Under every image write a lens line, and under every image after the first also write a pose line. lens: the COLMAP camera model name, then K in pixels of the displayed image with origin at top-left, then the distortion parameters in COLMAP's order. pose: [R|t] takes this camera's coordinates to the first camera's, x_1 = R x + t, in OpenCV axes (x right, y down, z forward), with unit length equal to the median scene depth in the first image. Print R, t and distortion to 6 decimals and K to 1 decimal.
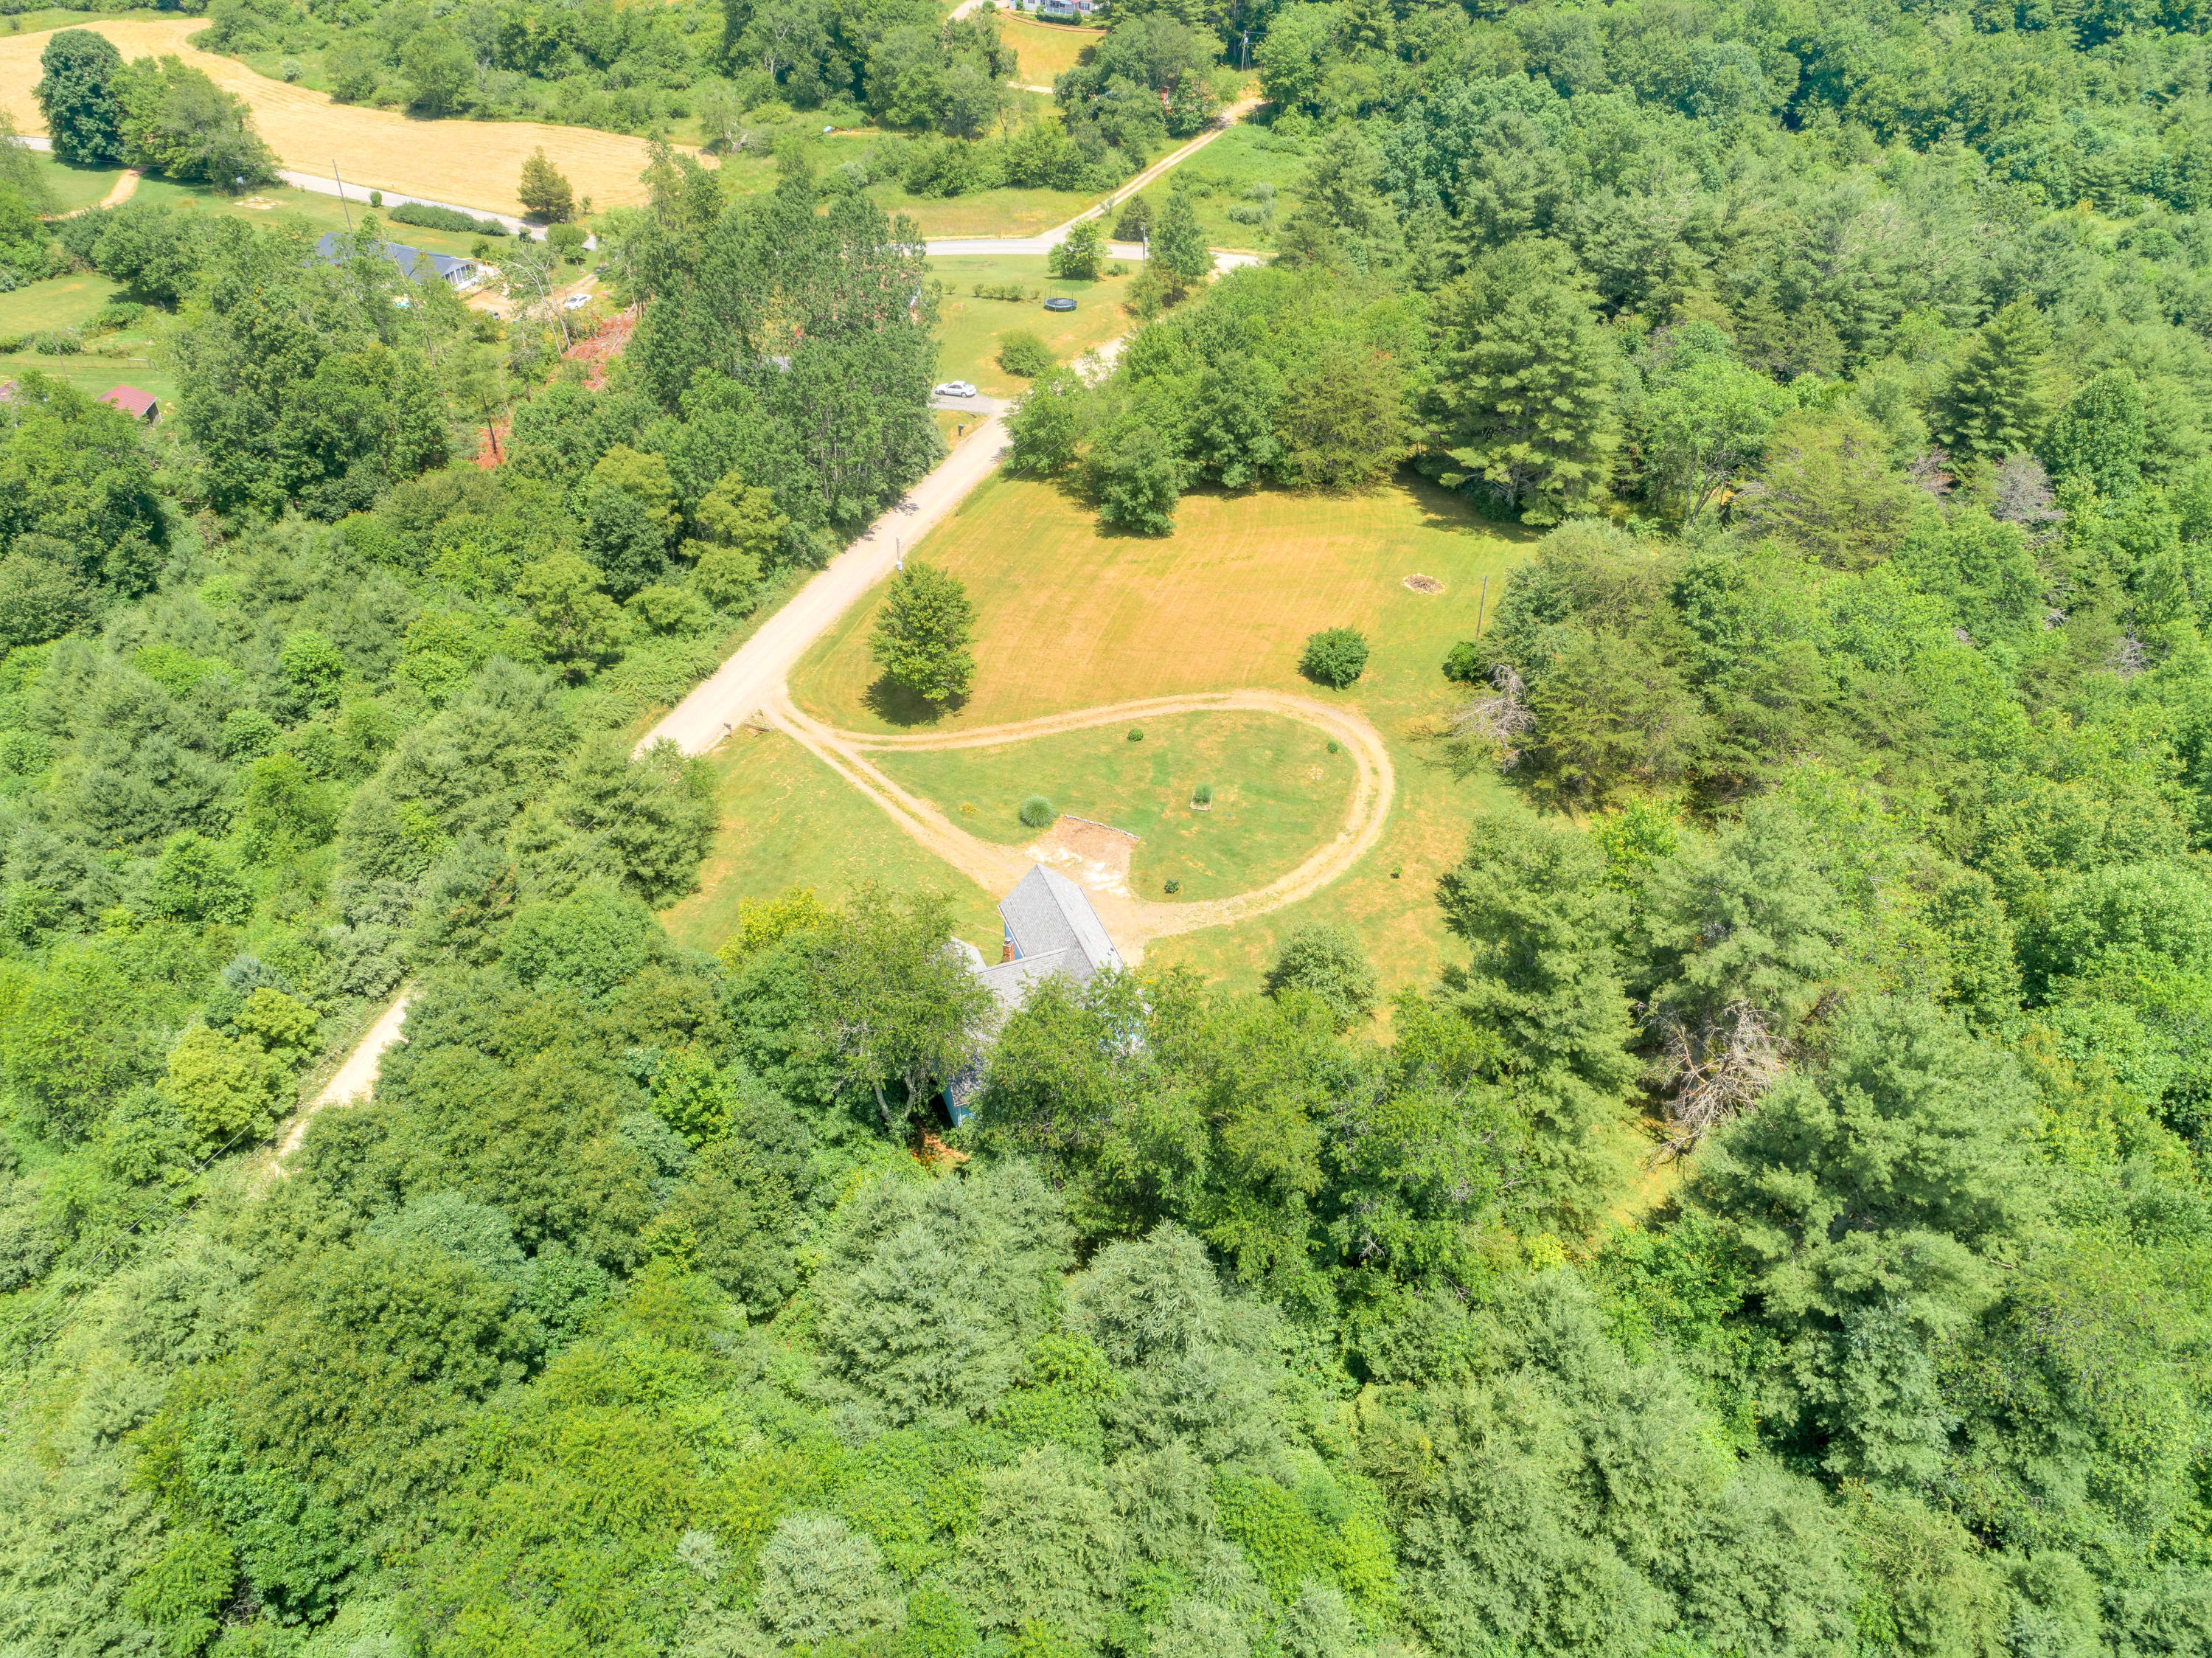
lens RADIAL K [[1630.2, 0, 1113.4], [0, 1630.2, 817.7], [0, 0, 1]] dist [-0.012811, 0.002012]
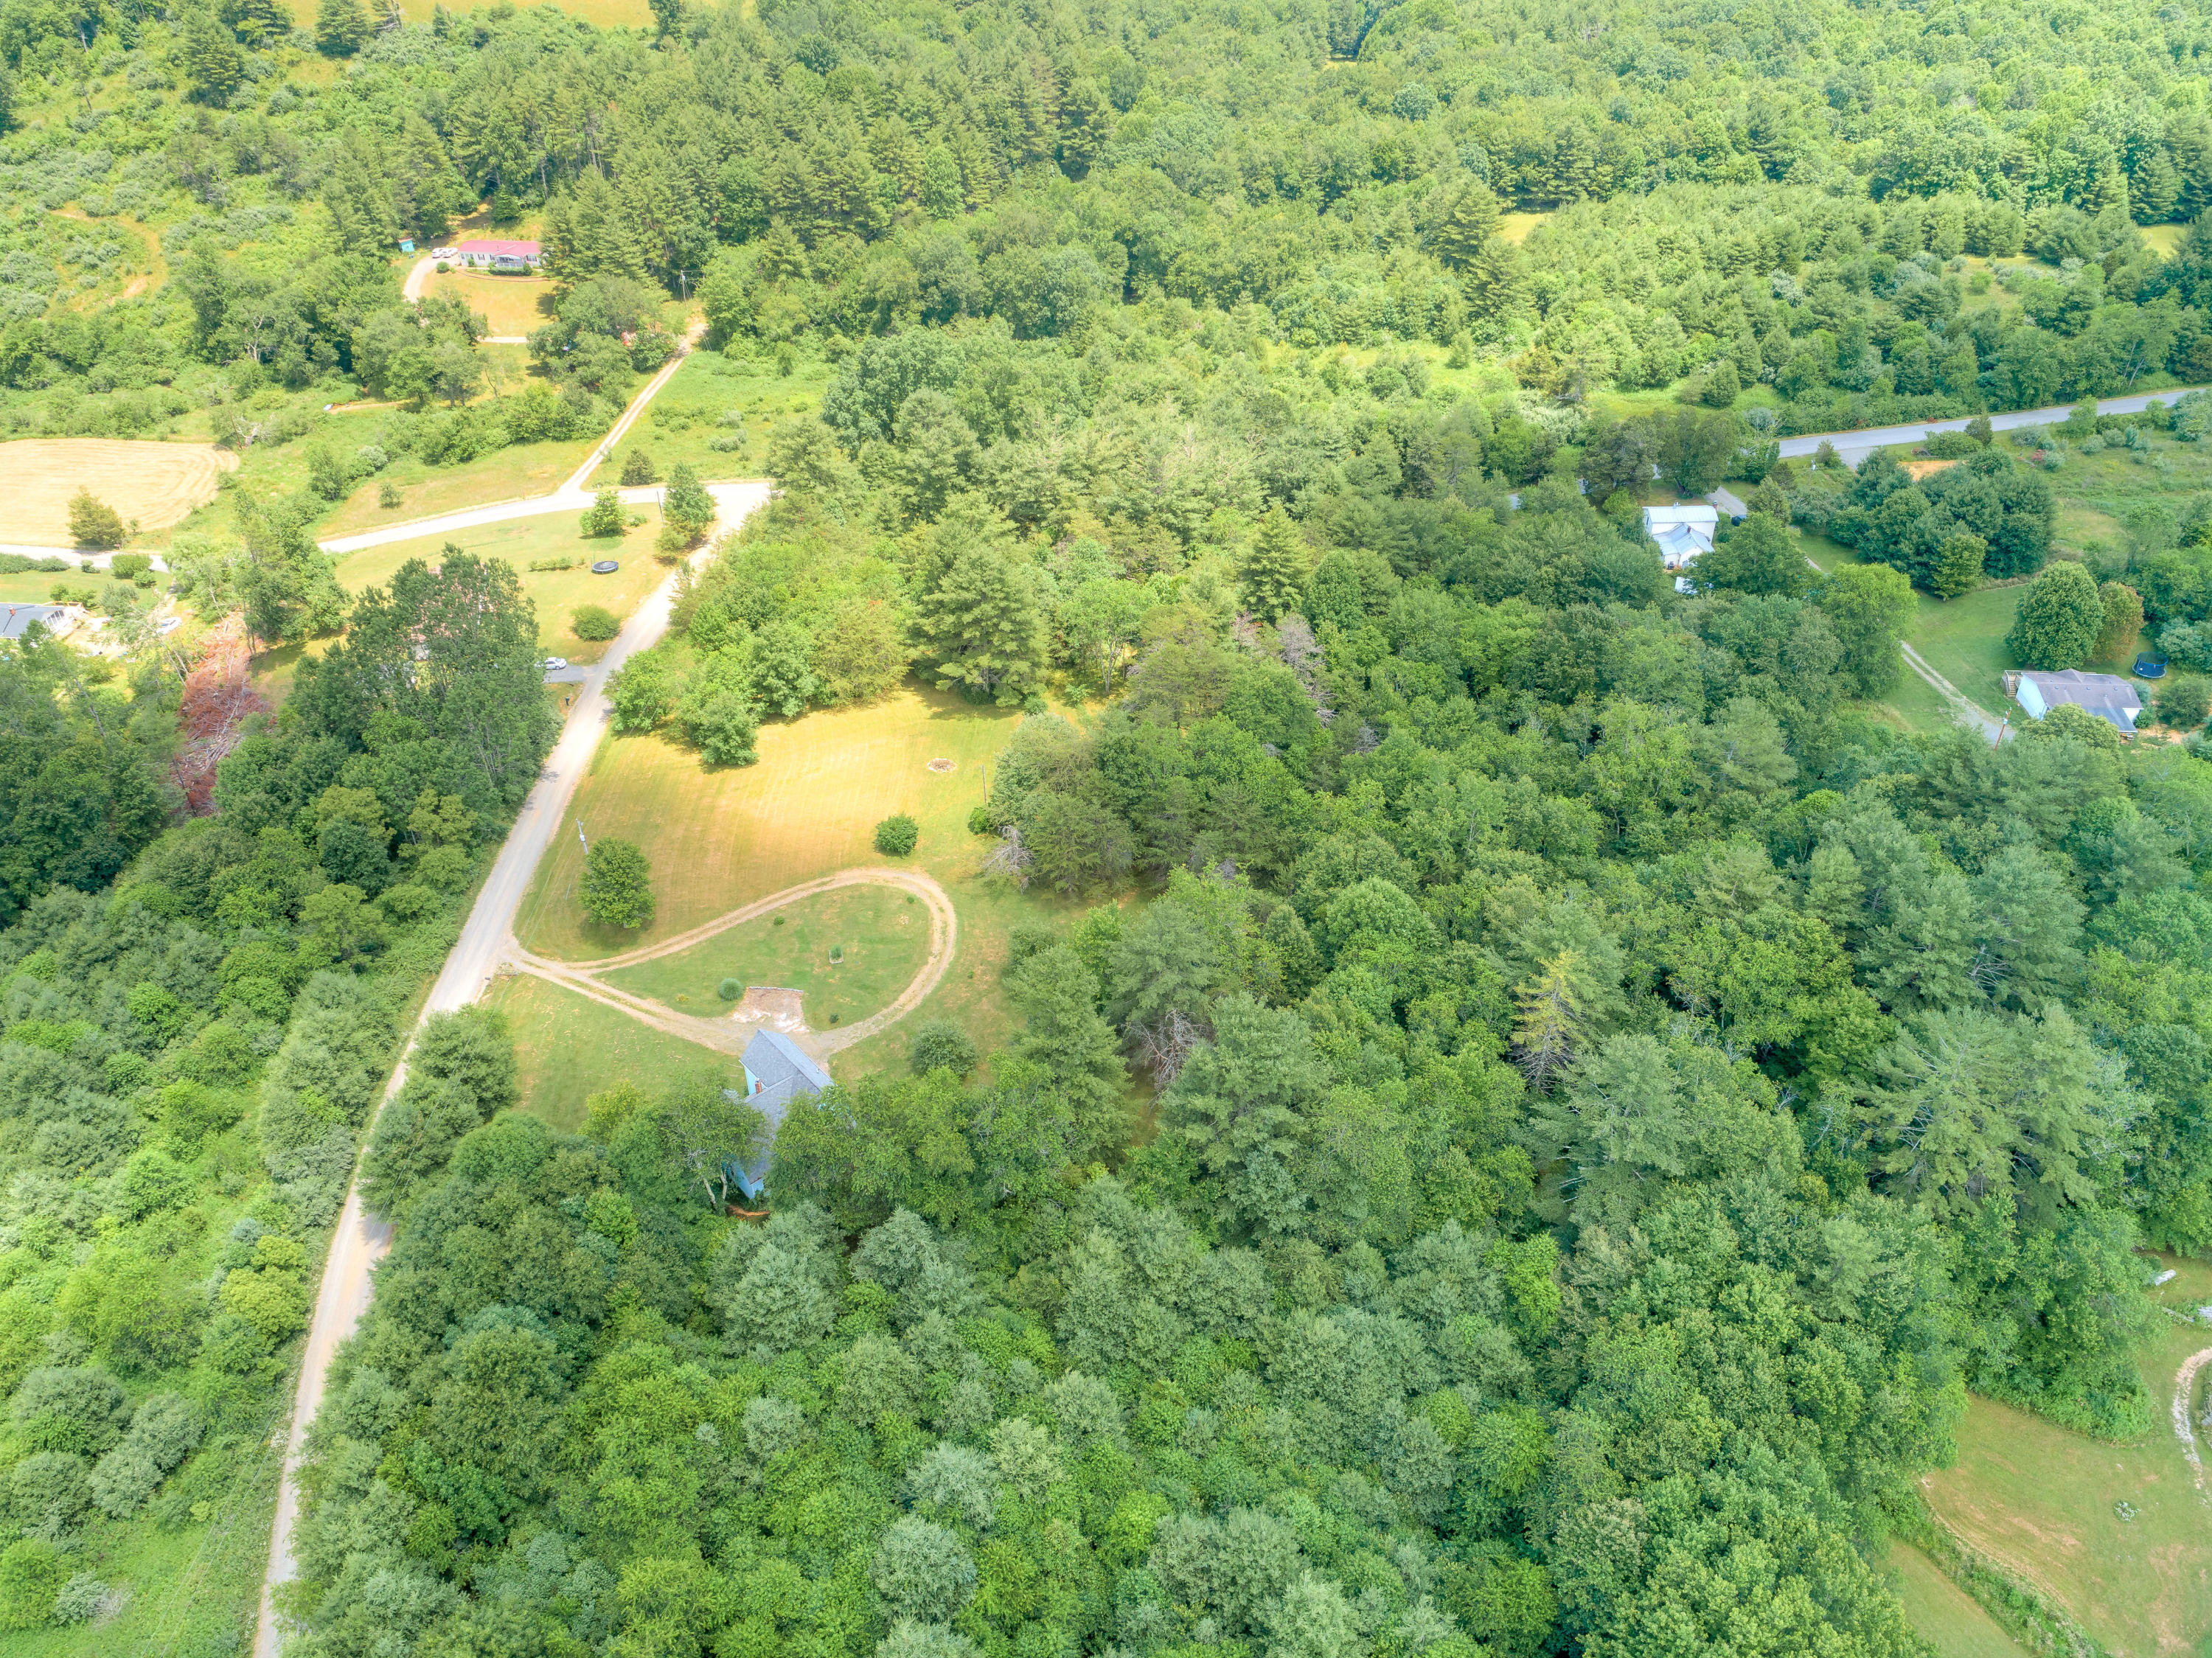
lens RADIAL K [[1718.5, 0, 1118.9], [0, 1718.5, 834.3], [0, 0, 1]] dist [-0.014232, 0.003321]
pose [[0.937767, -0.215497, 0.272312, -0.073708], [0.217221, 0.975823, 0.024179, -0.068803], [-0.270939, 0.036478, 0.961905, -0.413127]]
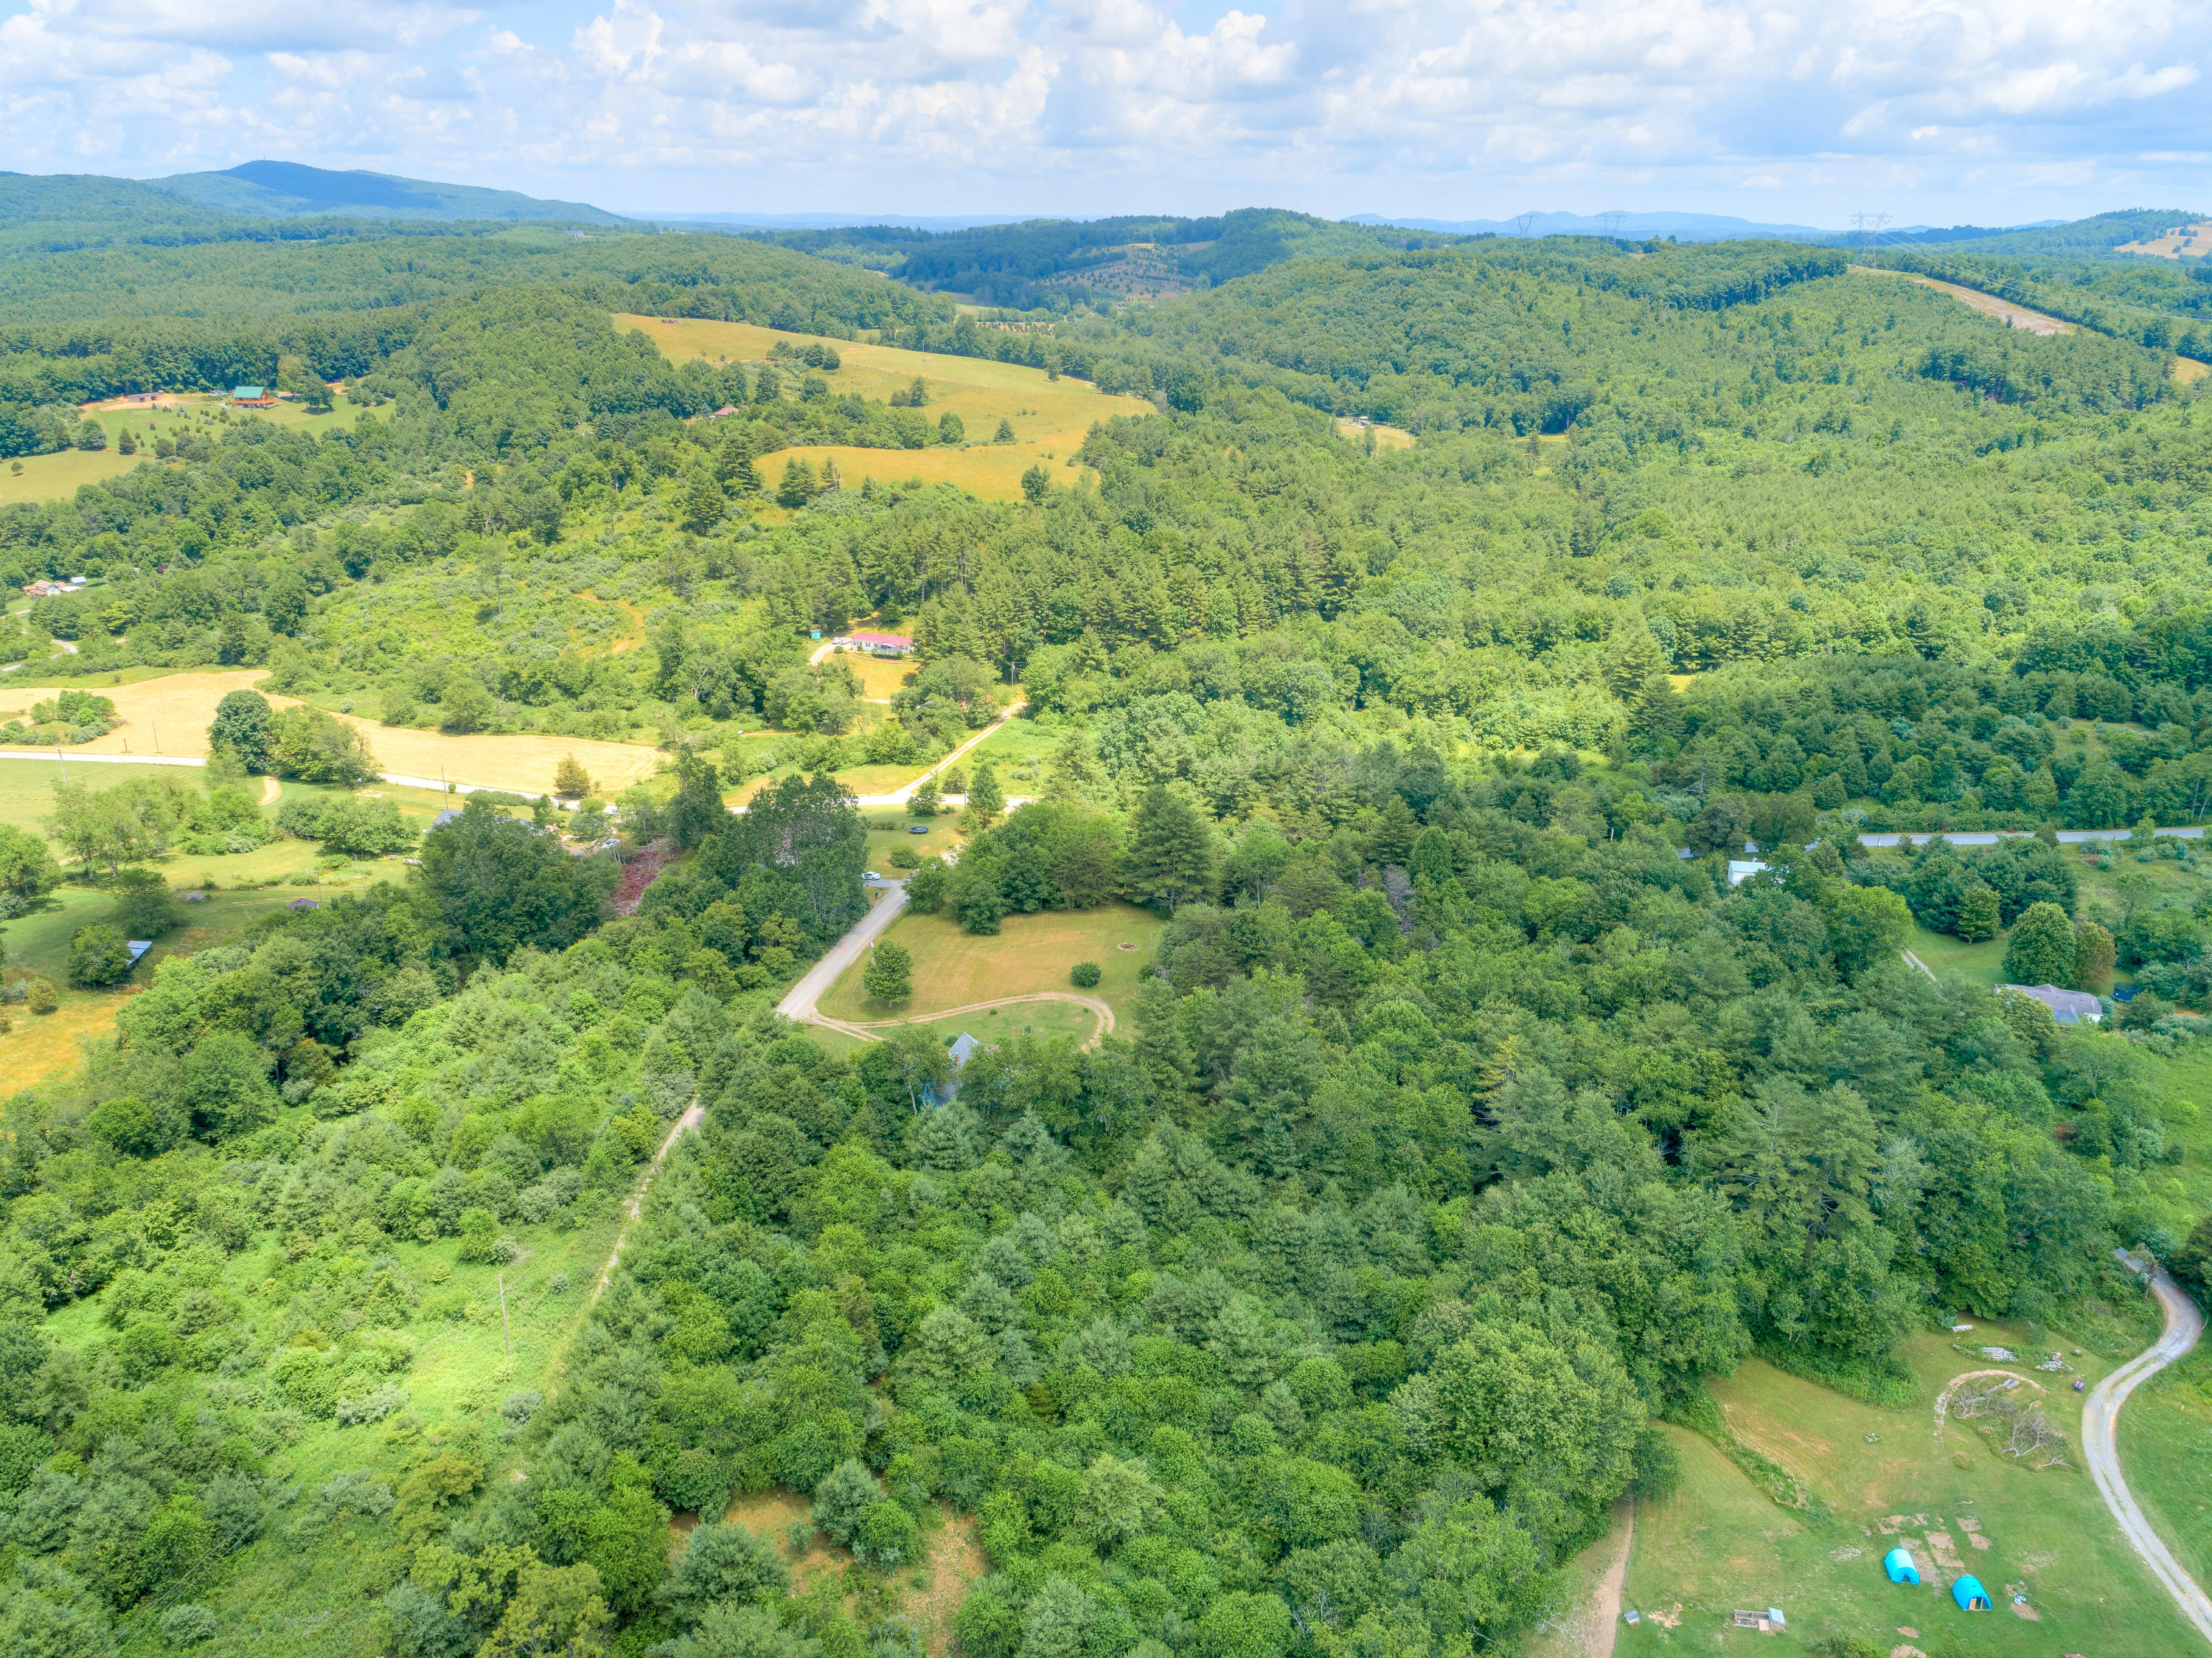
lens RADIAL K [[1872.3, 0, 1141.2], [0, 1872.3, 869.7], [0, 0, 1]] dist [-0.014285, 0.005162]
pose [[0.988407, -0.049276, 0.143606, -0.096151], [0.089460, 0.953247, -0.288648, 0.346914], [-0.122669, 0.298149, 0.946604, -0.971700]]
